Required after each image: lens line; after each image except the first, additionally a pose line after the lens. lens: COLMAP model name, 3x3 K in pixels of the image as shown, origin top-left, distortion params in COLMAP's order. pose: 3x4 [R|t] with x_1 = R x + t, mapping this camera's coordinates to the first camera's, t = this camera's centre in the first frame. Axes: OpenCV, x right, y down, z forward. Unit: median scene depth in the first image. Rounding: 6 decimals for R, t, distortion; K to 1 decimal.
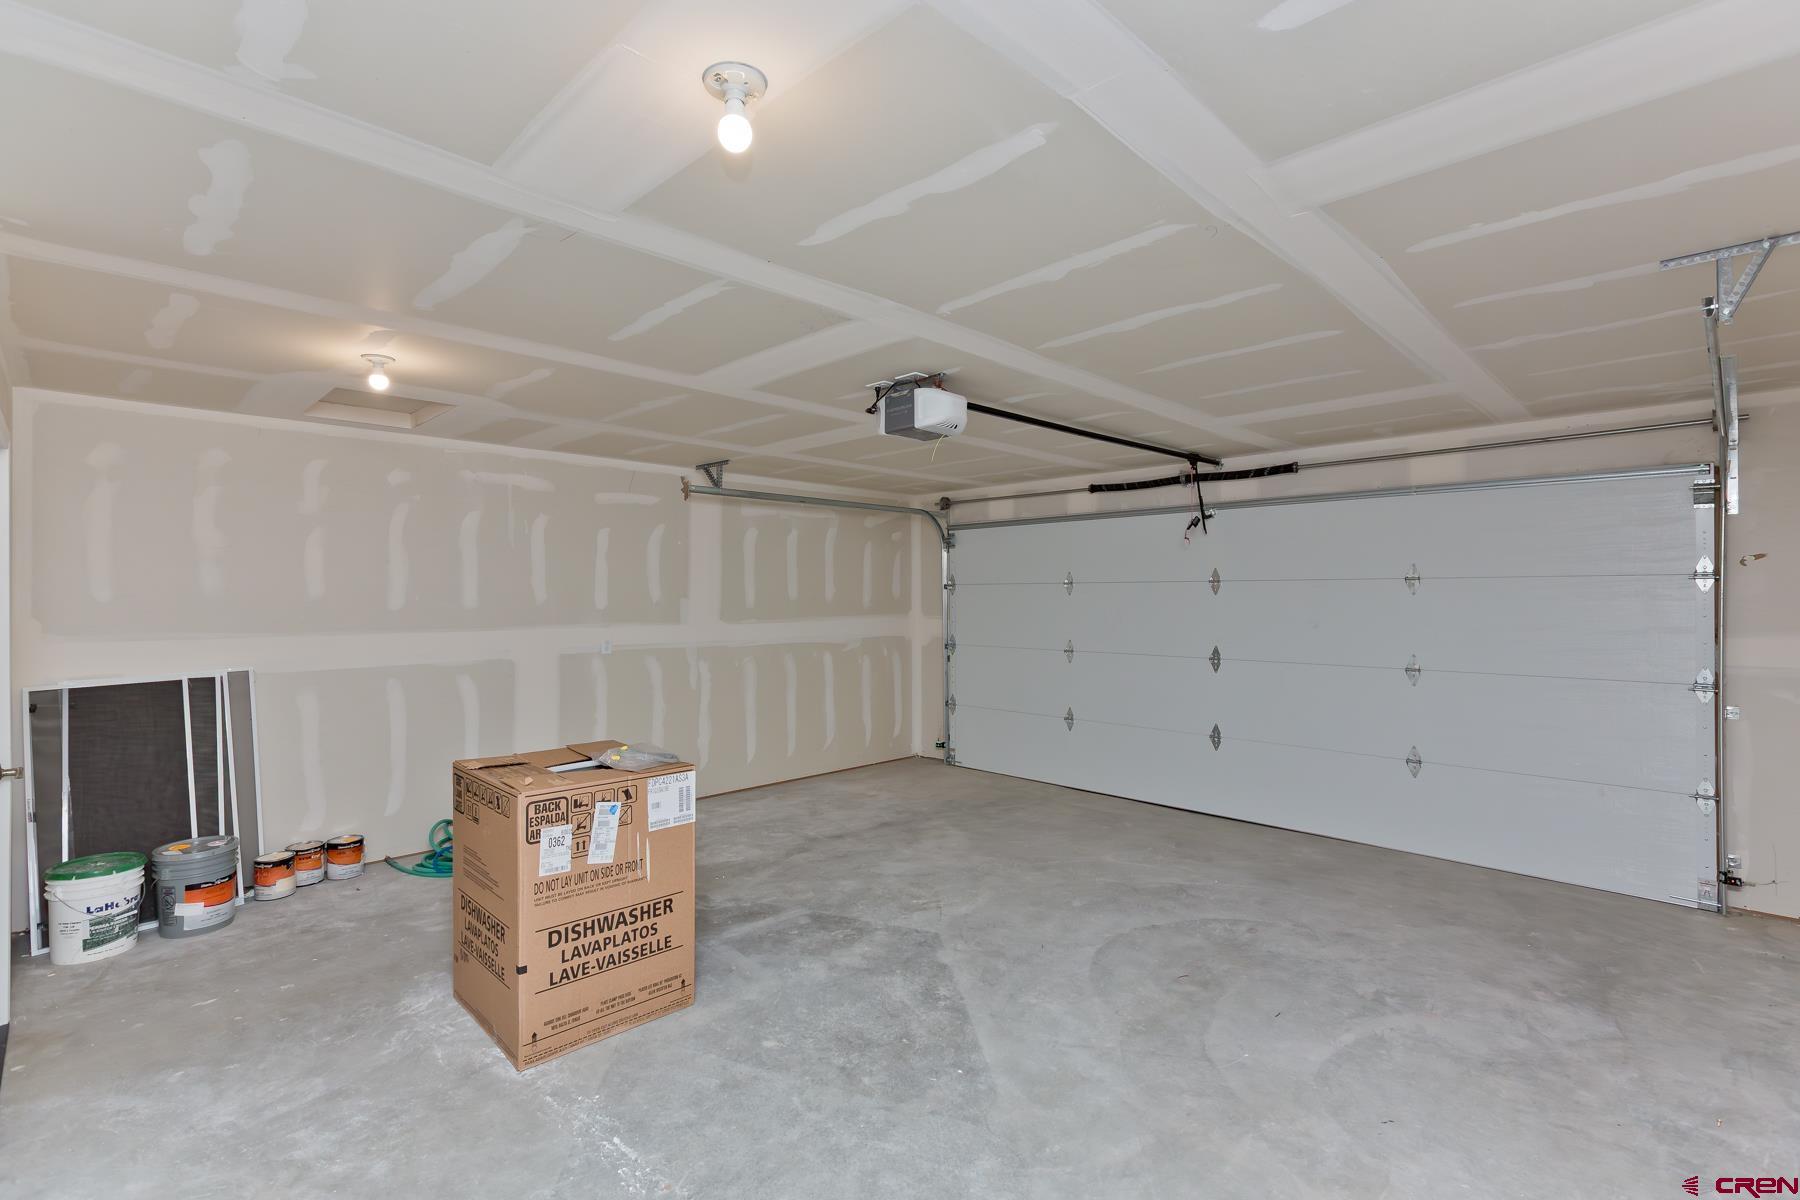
lens RADIAL K [[820.7, 0, 897.5], [0, 820.7, 601.5], [0, 0, 1]] dist [0.002851, -0.002251]
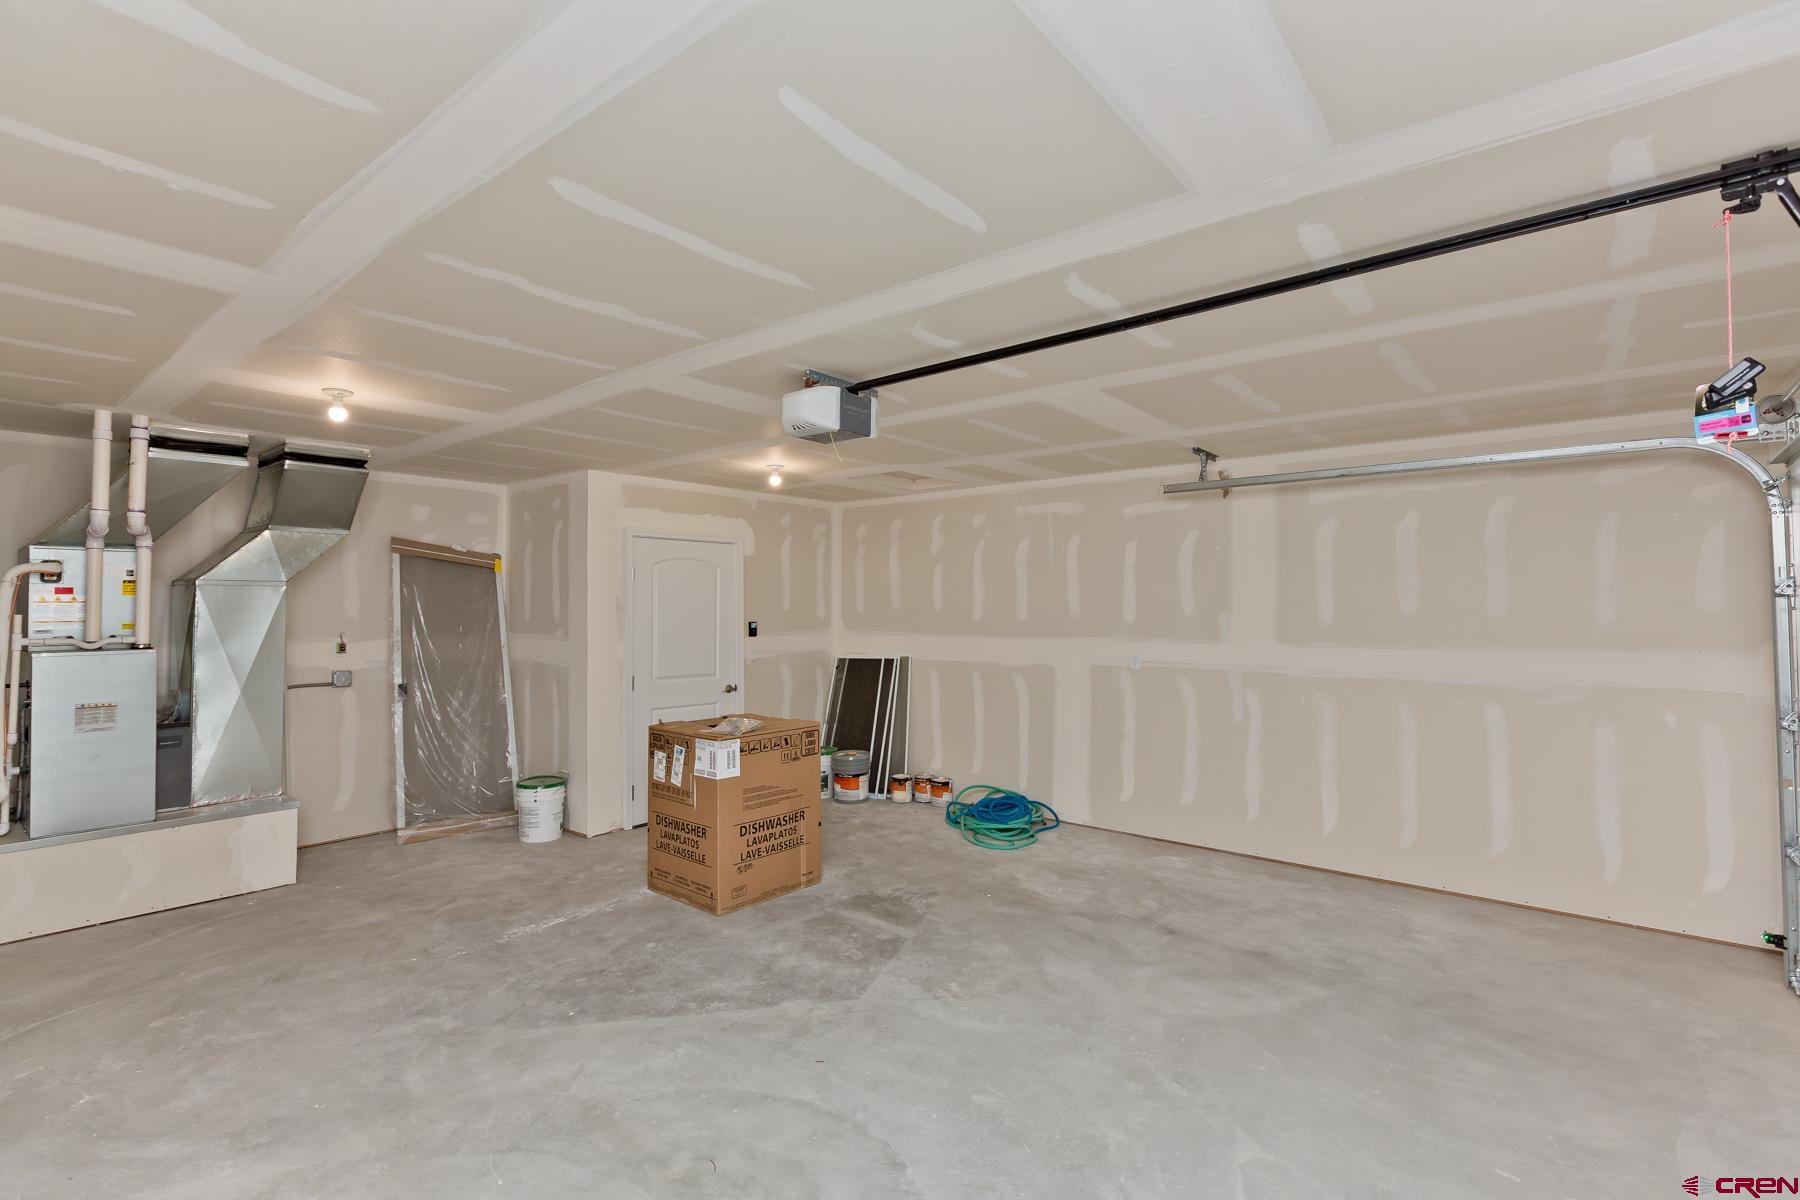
lens RADIAL K [[832.1, 0, 898.2], [0, 832.1, 601.9], [0, 0, 1]] dist [-0.000861, -0.001226]
pose [[0.097160, -0.006634, -0.995247, 0.914821], [-0.005682, 0.999958, -0.007220, -0.011021], [0.995253, 0.006357, 0.097118, 0.934304]]
